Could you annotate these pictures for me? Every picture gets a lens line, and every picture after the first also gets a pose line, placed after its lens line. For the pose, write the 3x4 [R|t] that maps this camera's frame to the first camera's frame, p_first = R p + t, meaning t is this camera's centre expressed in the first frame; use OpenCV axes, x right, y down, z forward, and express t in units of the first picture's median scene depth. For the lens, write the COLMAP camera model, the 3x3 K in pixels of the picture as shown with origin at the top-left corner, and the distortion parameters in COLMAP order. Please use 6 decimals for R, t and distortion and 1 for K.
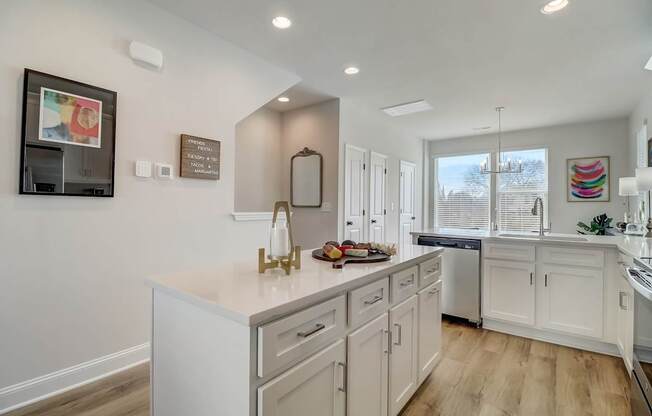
lens RADIAL K [[300.9, 0, 325.5], [0, 300.9, 205.5], [0, 0, 1]] dist [-0.009612, -0.007454]
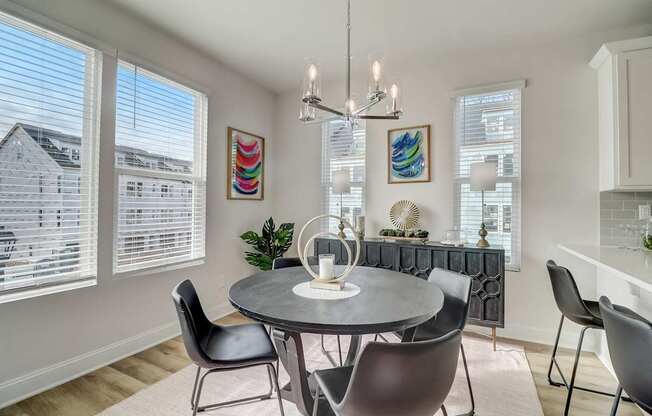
lens RADIAL K [[300.9, 0, 325.6], [0, 300.9, 205.4], [0, 0, 1]] dist [-0.009612, -0.007454]
pose [[-0.177493, -0.002246, 0.984119, 0.199402], [-0.015516, 0.999879, -0.000517, -0.002471], [-0.984000, -0.015362, -0.177507, 0.968783]]
